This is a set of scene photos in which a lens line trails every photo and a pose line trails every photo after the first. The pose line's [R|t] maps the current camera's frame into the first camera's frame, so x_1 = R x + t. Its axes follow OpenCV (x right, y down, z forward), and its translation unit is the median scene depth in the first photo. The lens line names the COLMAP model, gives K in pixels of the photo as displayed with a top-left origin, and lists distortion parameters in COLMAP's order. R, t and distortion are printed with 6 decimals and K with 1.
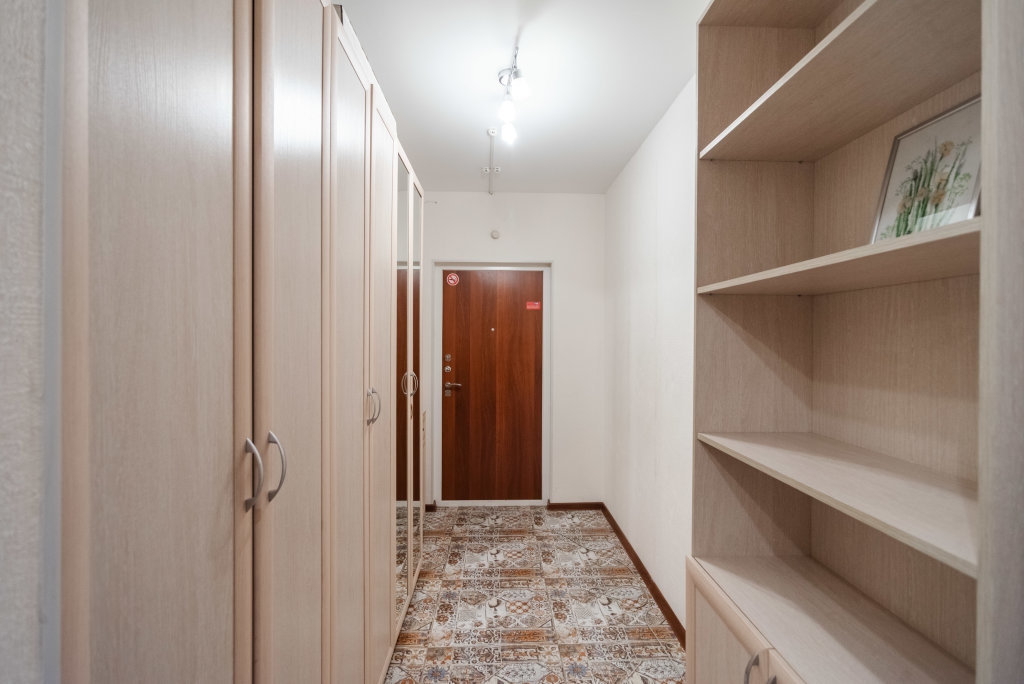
lens RADIAL K [[472.7, 0, 514.5], [0, 472.7, 337.6], [0, 0, 1]] dist [-0.013080, 0.001291]
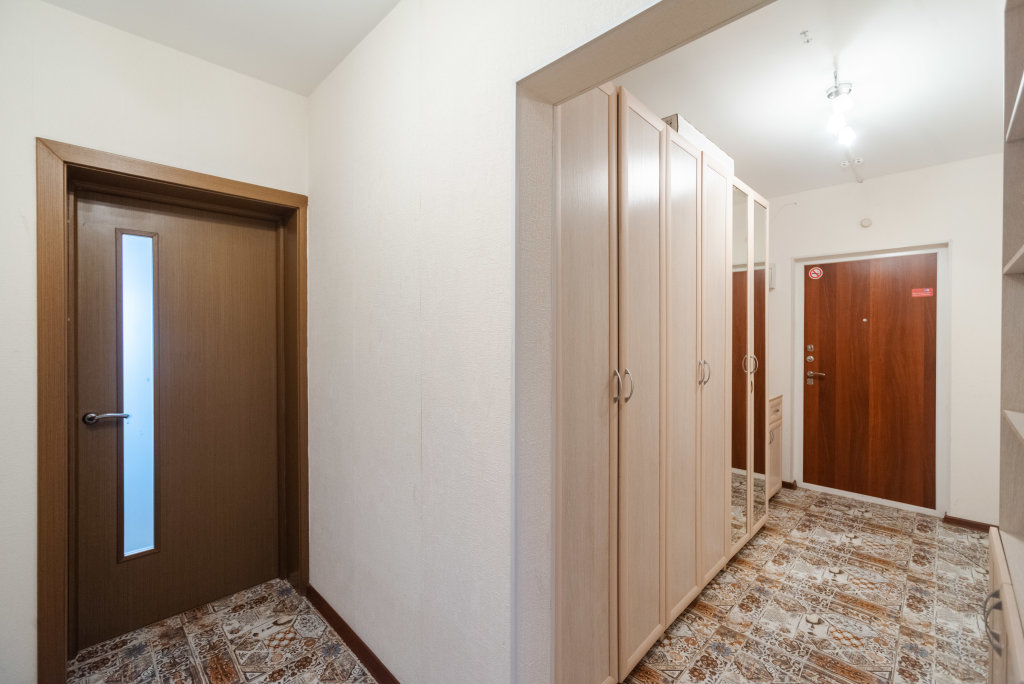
lens RADIAL K [[436.4, 0, 512.8], [0, 436.4, 337.8], [0, 0, 1]] dist [-0.000298, -0.000009]
pose [[0.680461, 0.002733, -0.732779, 0.128949], [0.002318, 0.999980, 0.005882, 0.013439], [0.732780, -0.005701, 0.680442, -0.156879]]
